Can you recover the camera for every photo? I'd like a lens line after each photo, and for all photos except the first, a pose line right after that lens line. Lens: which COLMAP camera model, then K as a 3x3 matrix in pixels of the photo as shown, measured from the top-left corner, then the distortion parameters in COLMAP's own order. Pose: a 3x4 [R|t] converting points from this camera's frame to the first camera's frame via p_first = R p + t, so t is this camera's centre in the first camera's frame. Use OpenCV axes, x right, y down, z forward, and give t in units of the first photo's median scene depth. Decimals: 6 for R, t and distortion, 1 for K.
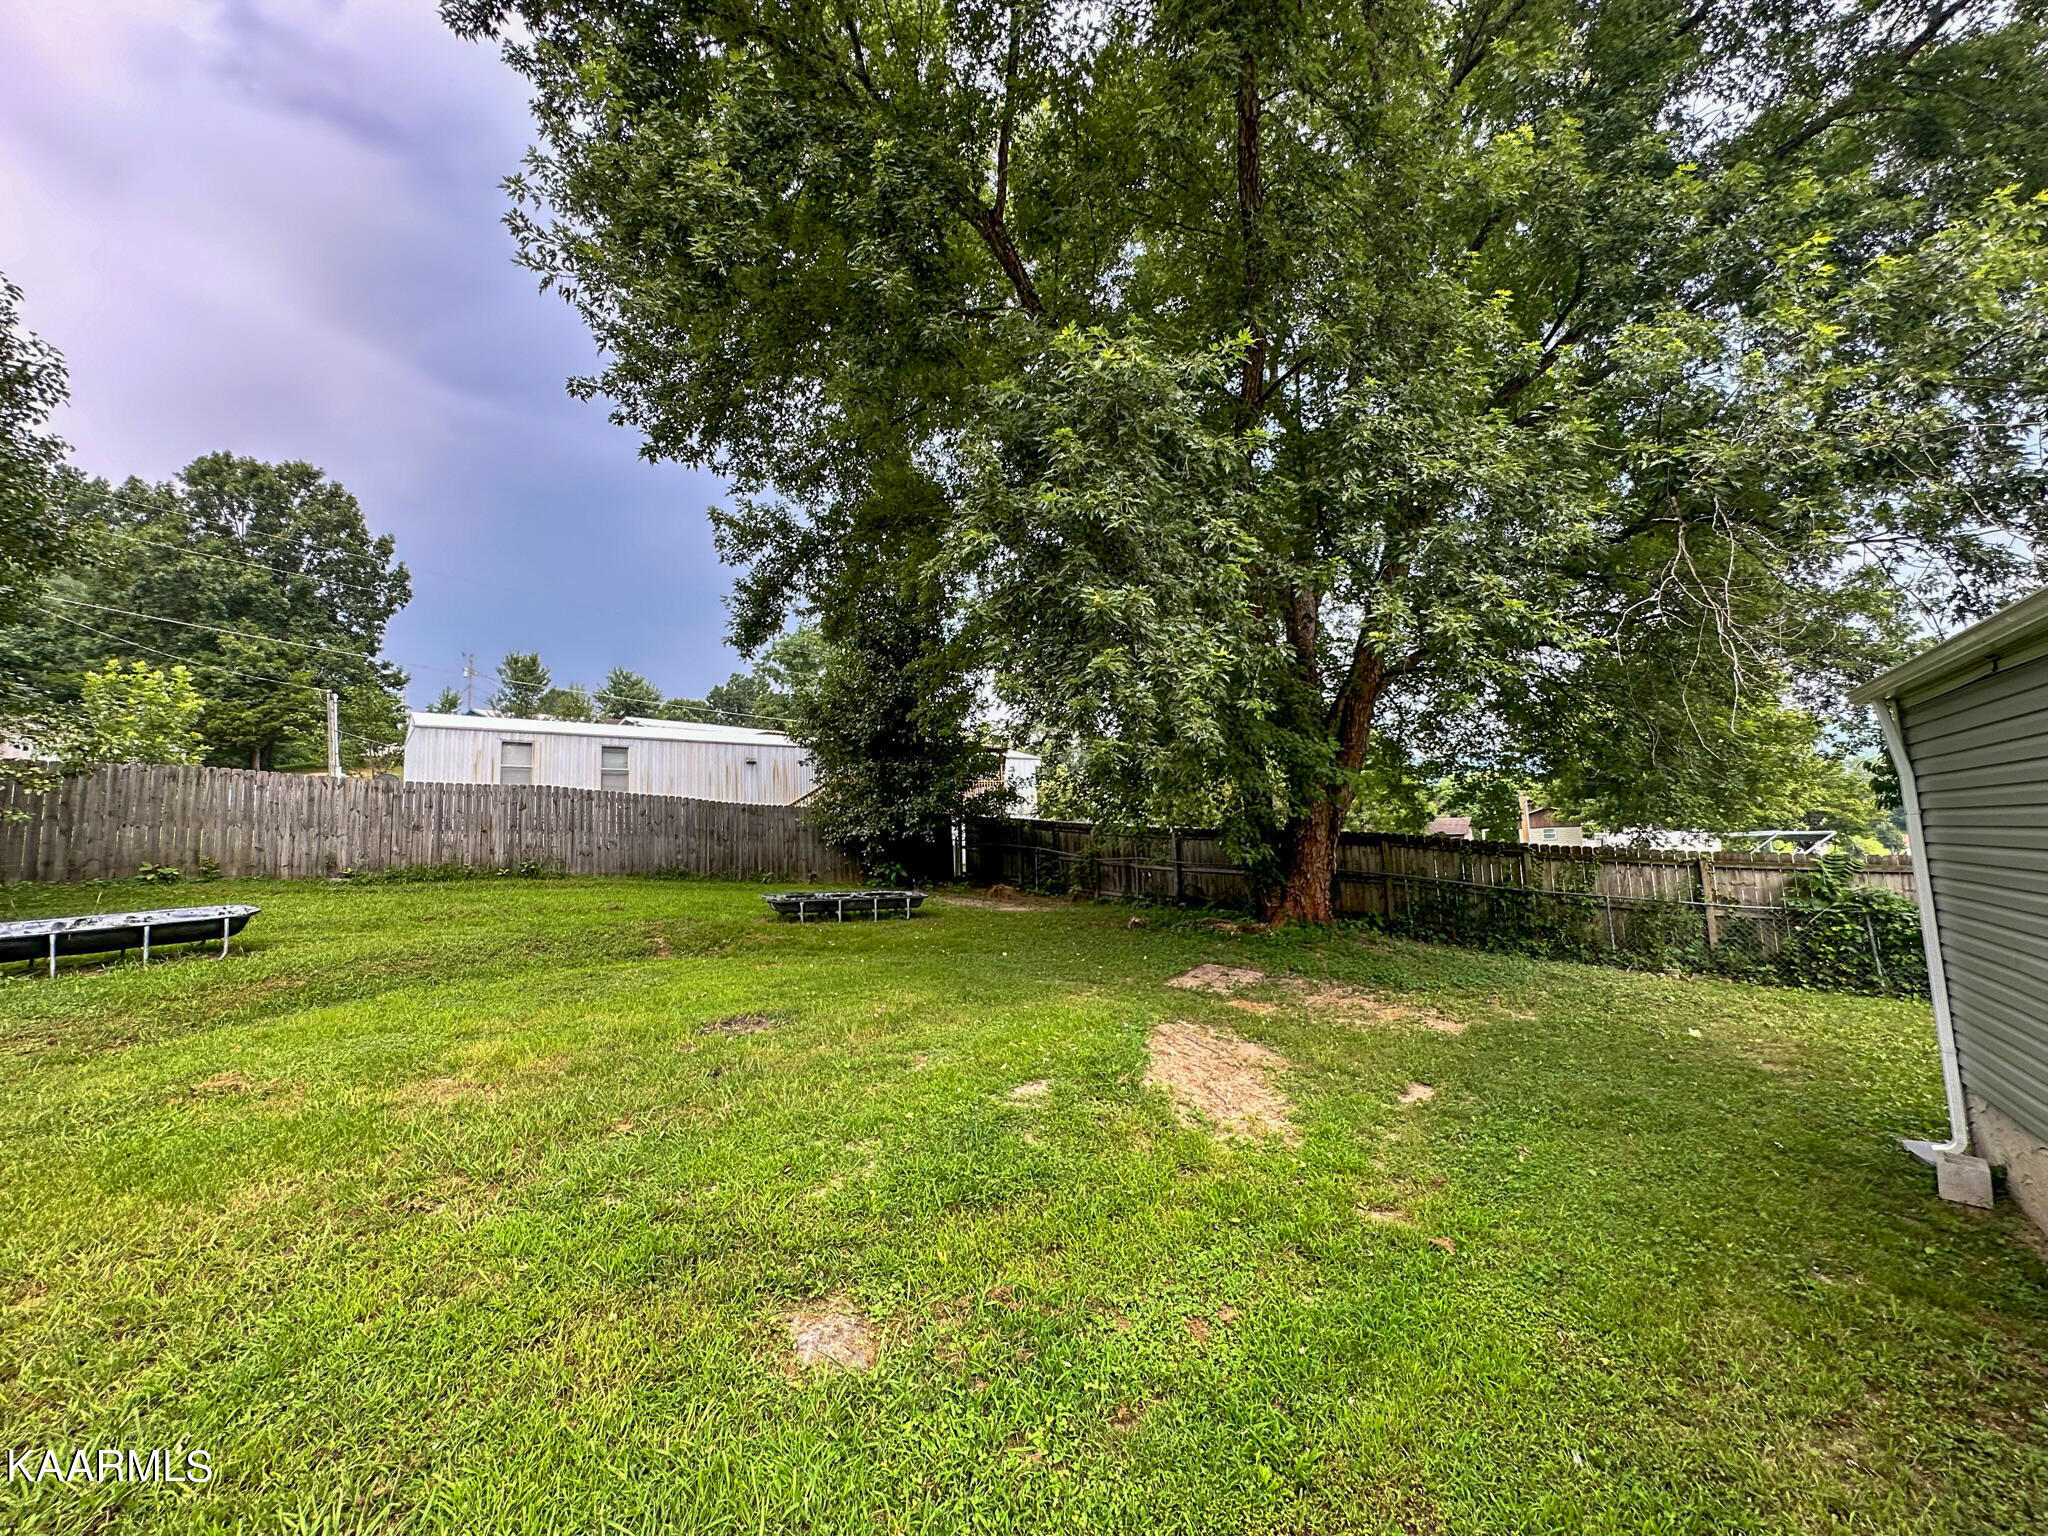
lens RADIAL K [[819.5, 0, 1023.5], [0, 819.5, 766.2], [0, 0, 1]] dist [-0.004942, 0.001201]
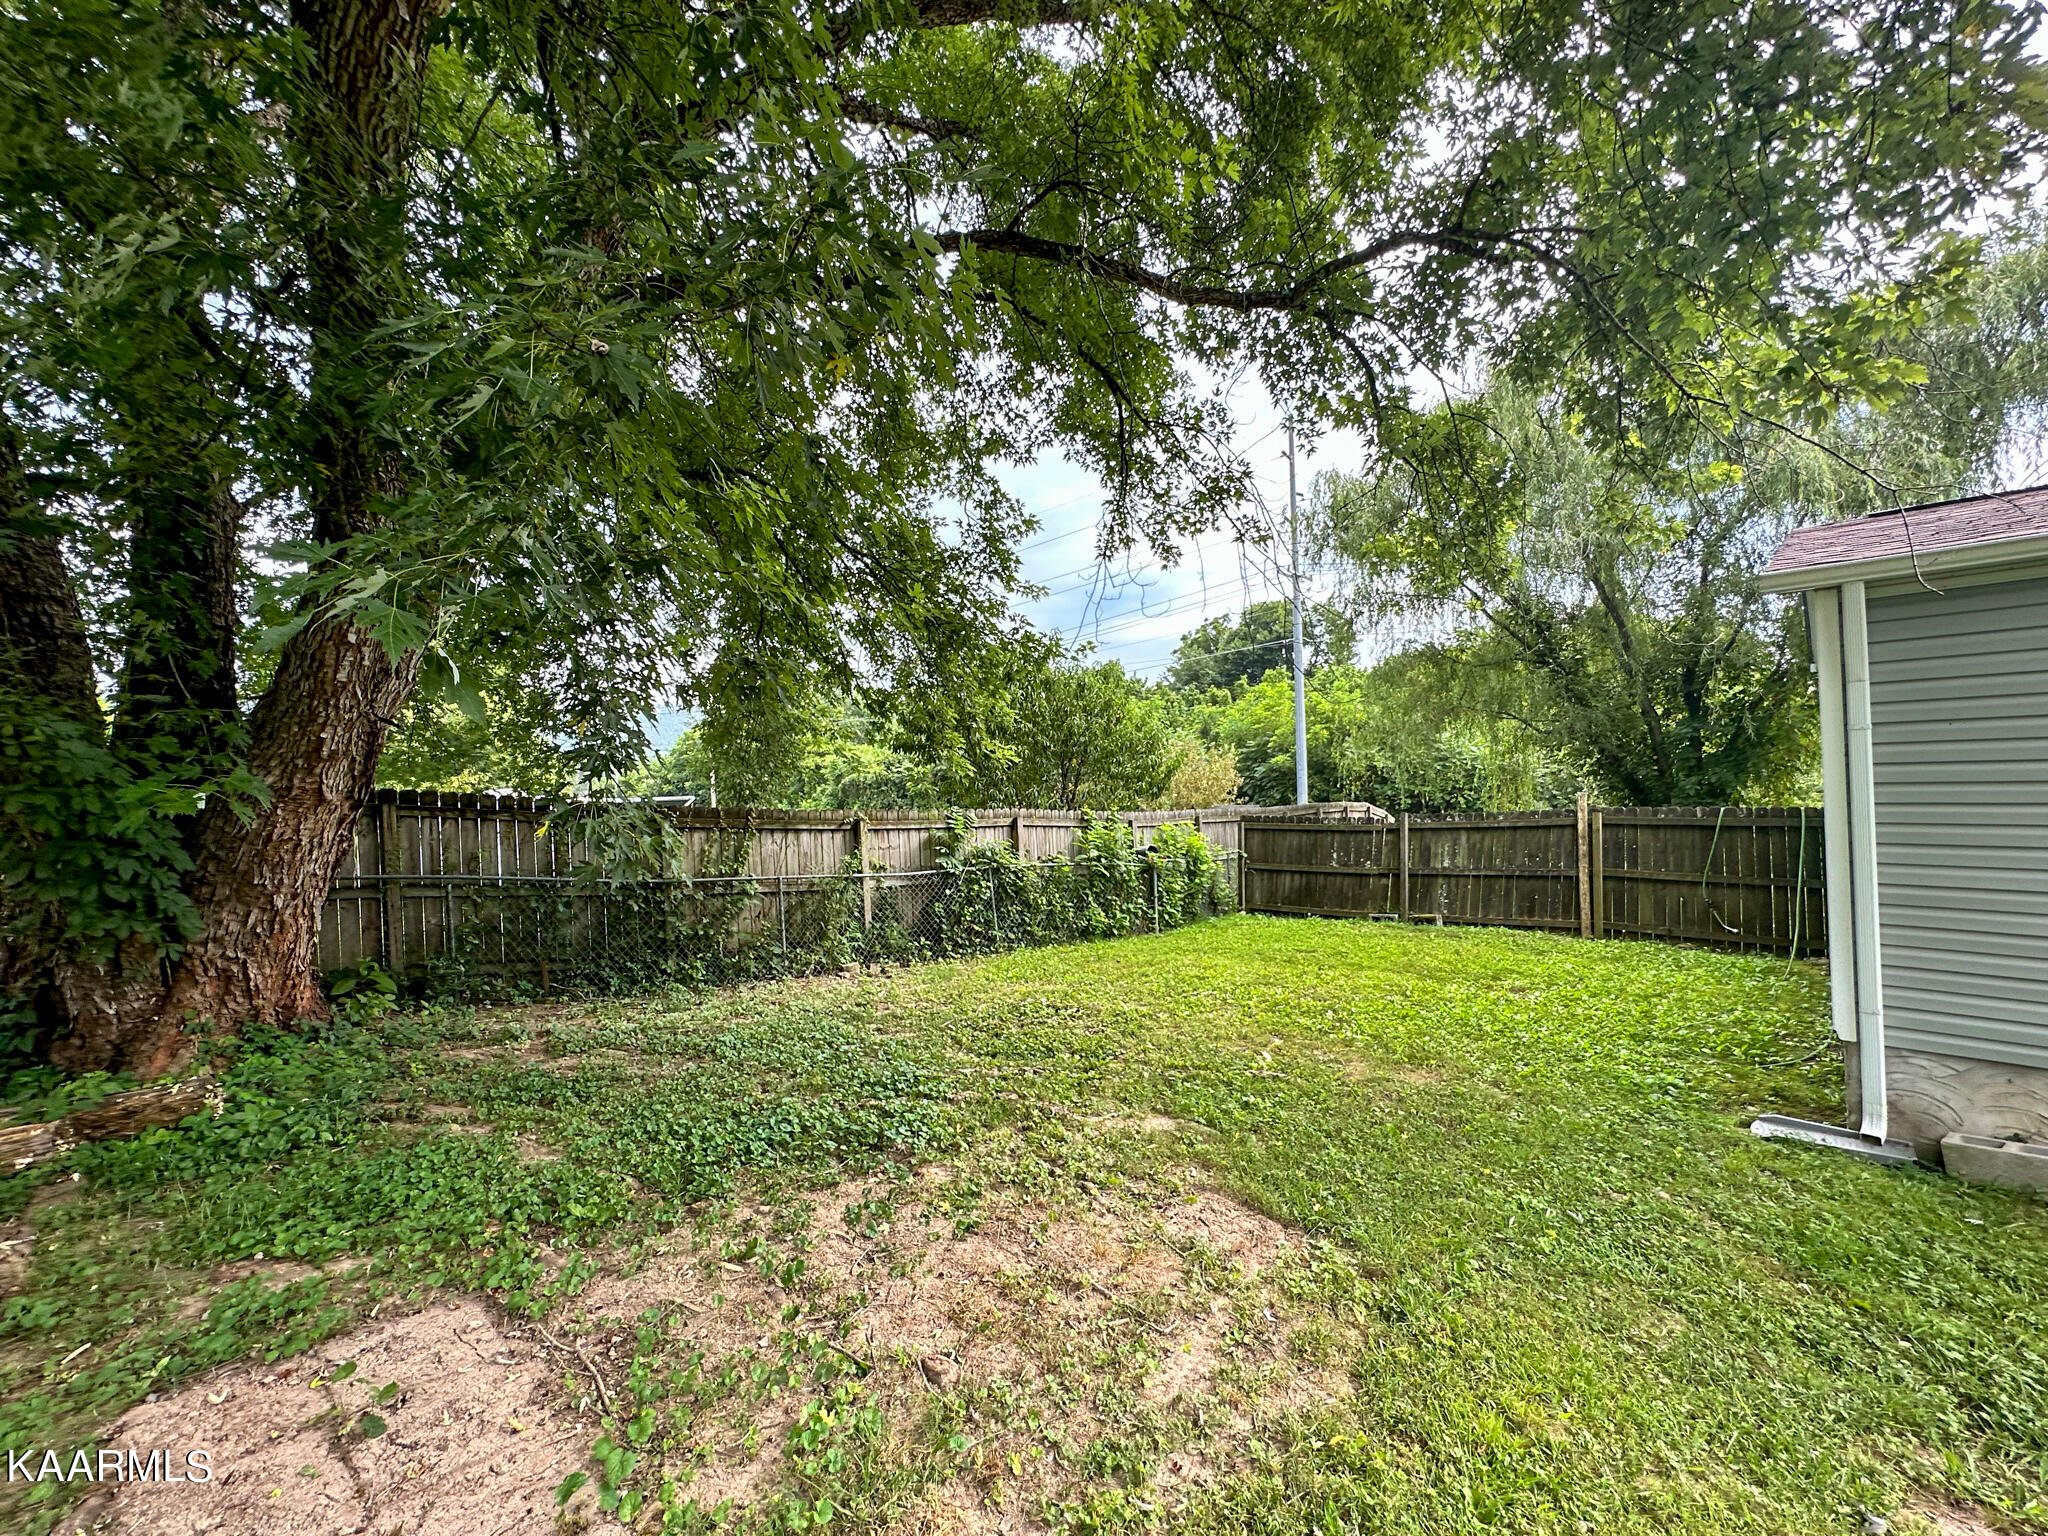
lens RADIAL K [[819.5, 0, 1016.4], [0, 819.5, 767.2], [0, 0, 1]] dist [-0.004942, 0.001201]
pose [[0.177092, 0.035825, 0.983542, 0.059001], [-0.066190, 0.997508, -0.024416, 0.070279], [-0.981966, -0.060777, 0.179022, 0.695083]]
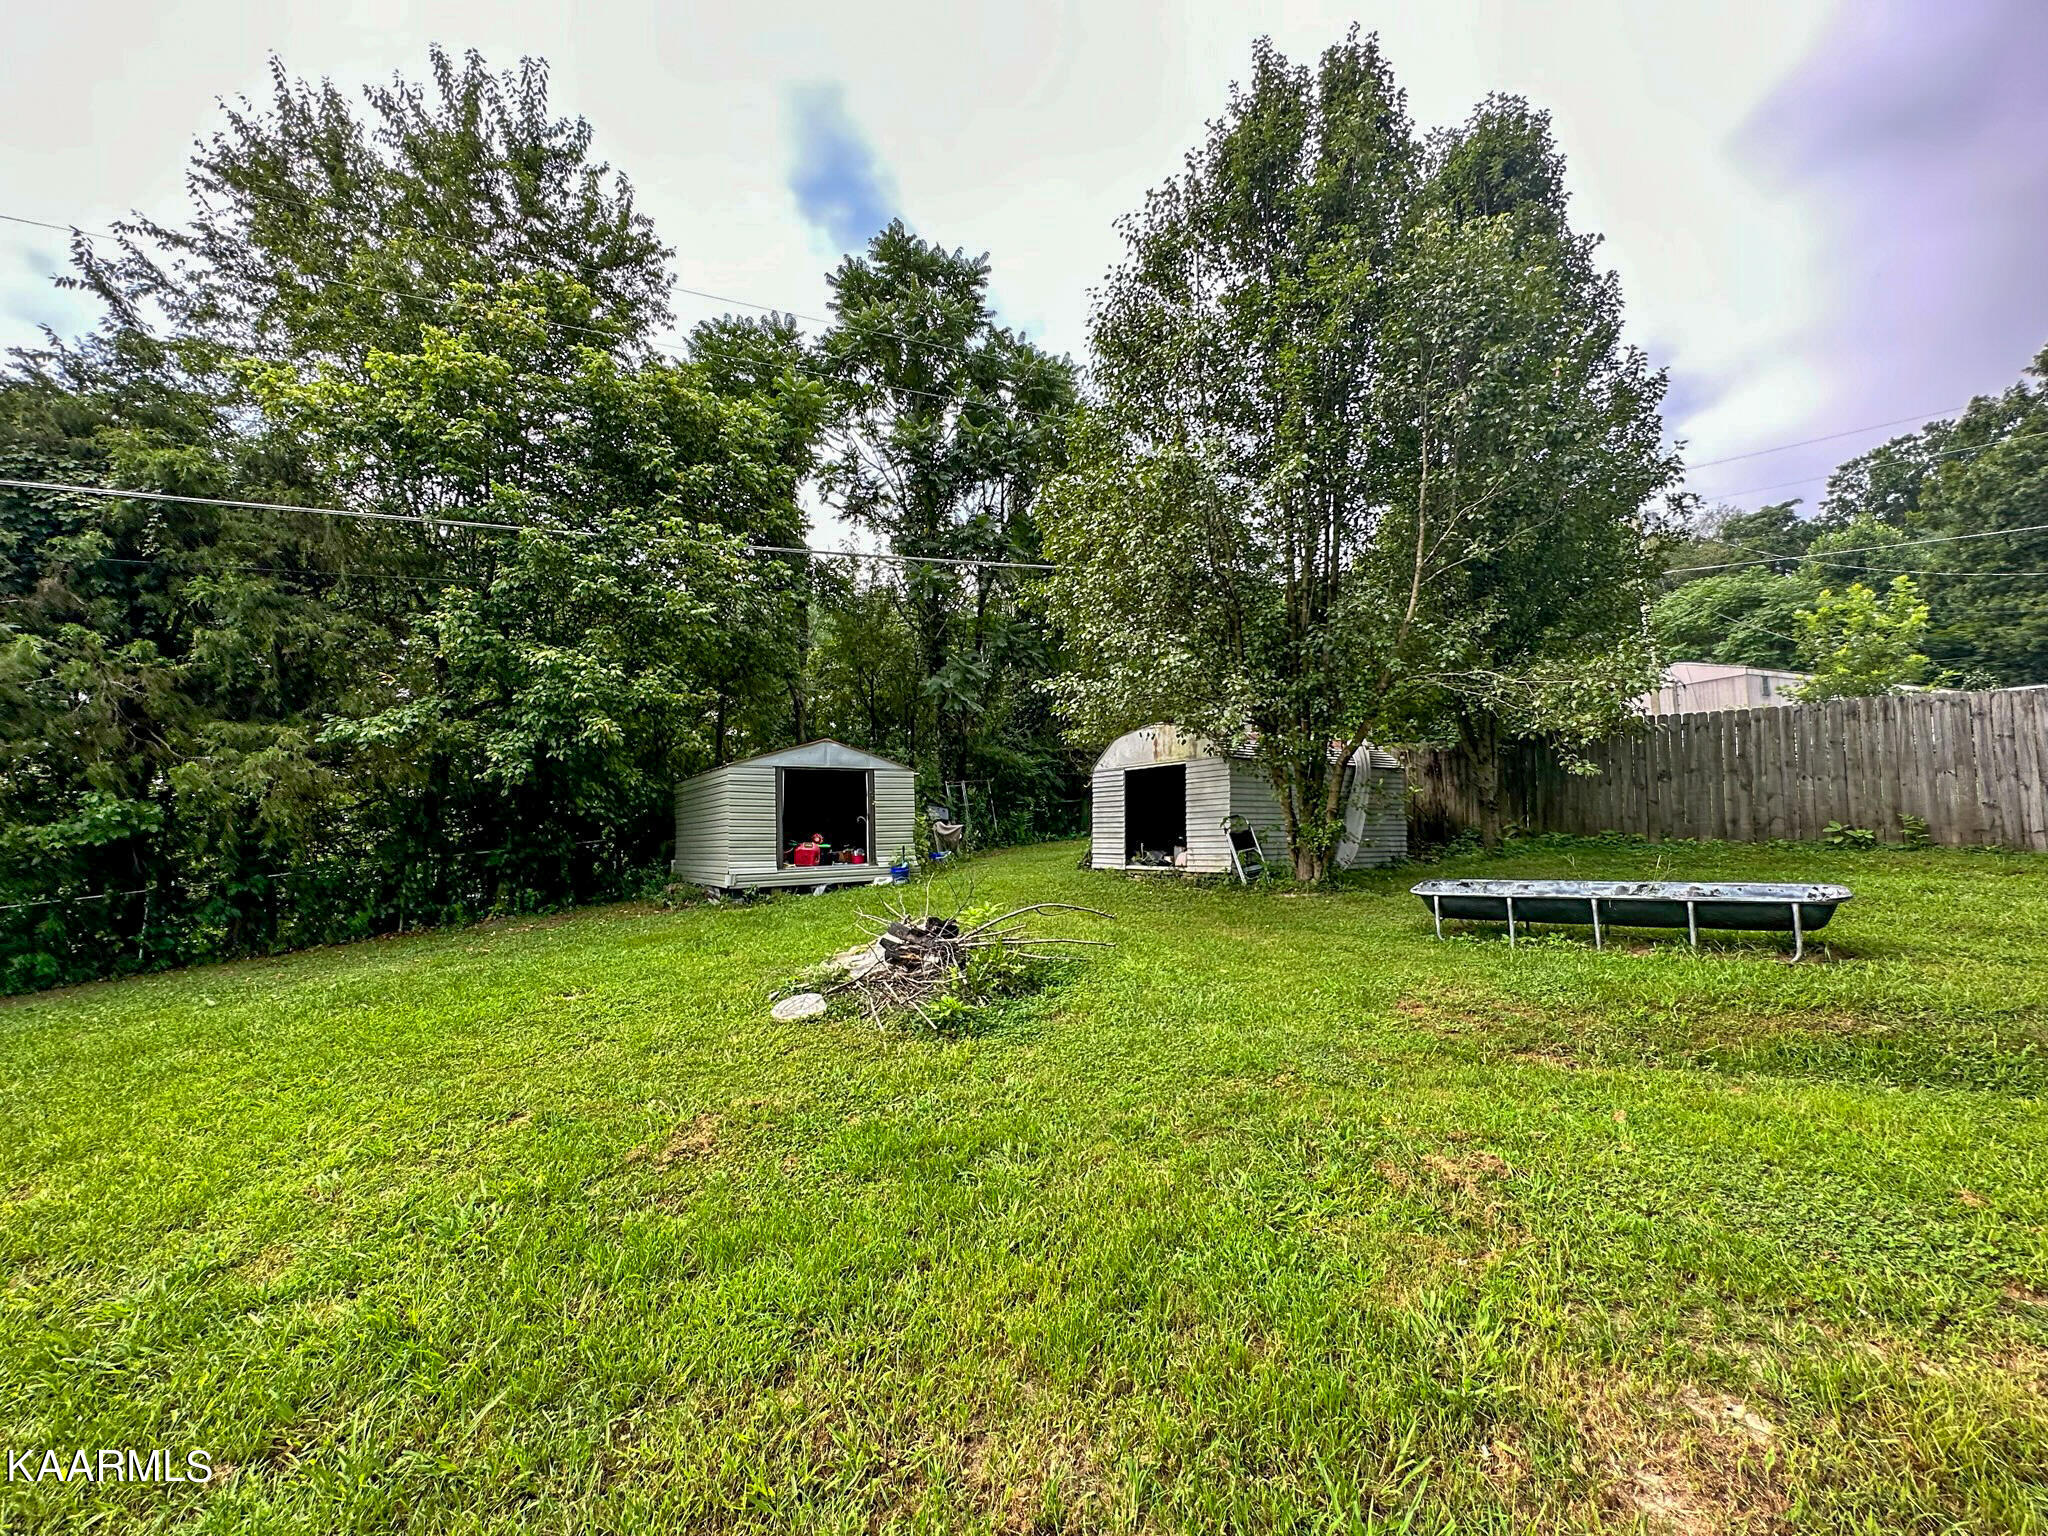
lens RADIAL K [[819.5, 0, 1015.7], [0, 819.5, 769.6], [0, 0, 1]] dist [-0.004942, 0.001201]
pose [[-0.187912, -0.045213, -0.981145, -0.127435], [0.094469, 0.993477, -0.063874, 0.041189], [0.977632, -0.104691, -0.182415, 0.360011]]
